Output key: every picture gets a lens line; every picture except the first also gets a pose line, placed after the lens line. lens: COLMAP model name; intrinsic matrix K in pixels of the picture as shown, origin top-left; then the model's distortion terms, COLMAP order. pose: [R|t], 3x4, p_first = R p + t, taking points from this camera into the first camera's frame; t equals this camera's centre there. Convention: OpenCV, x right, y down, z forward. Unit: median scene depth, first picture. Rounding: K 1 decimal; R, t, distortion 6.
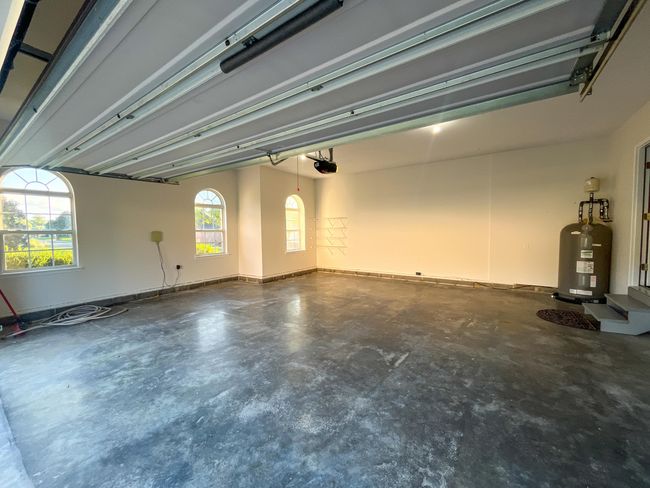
lens RADIAL K [[264.6, 0, 322.5], [0, 264.6, 243.8], [0, 0, 1]] dist [-0.000201, -0.000212]
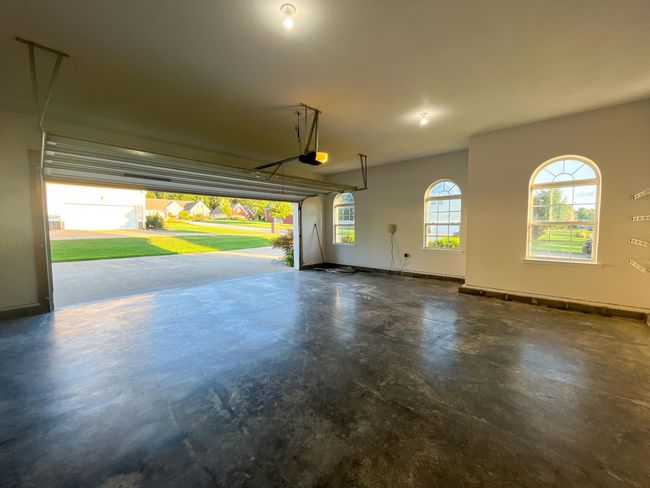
lens RADIAL K [[264.6, 0, 322.5], [0, 264.6, 243.8], [0, 0, 1]] dist [-0.000201, -0.000212]
pose [[-0.141112, 0.076332, -0.987046, 1.204102], [-0.040639, 0.995736, 0.082814, -0.081064], [0.989159, 0.051798, -0.137409, 1.470828]]
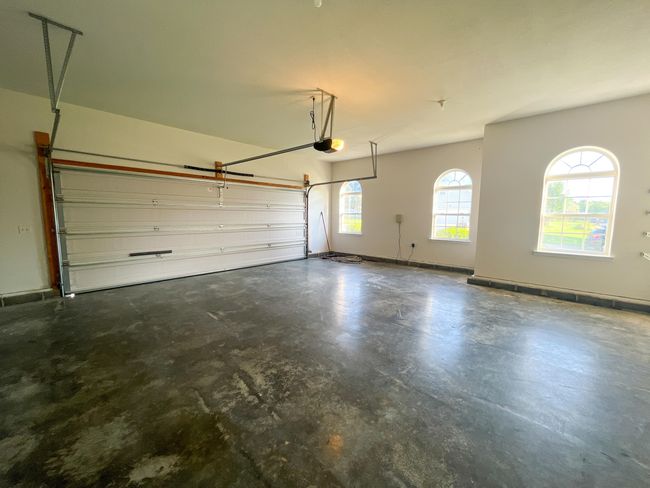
lens RADIAL K [[264.6, 0, 322.5], [0, 264.6, 243.8], [0, 0, 1]] dist [-0.000201, -0.000212]
pose [[-0.140140, 0.117605, -0.983122, 1.208419], [-0.055283, 0.990443, 0.126361, -0.080500], [0.988587, 0.072058, -0.132299, 1.404945]]
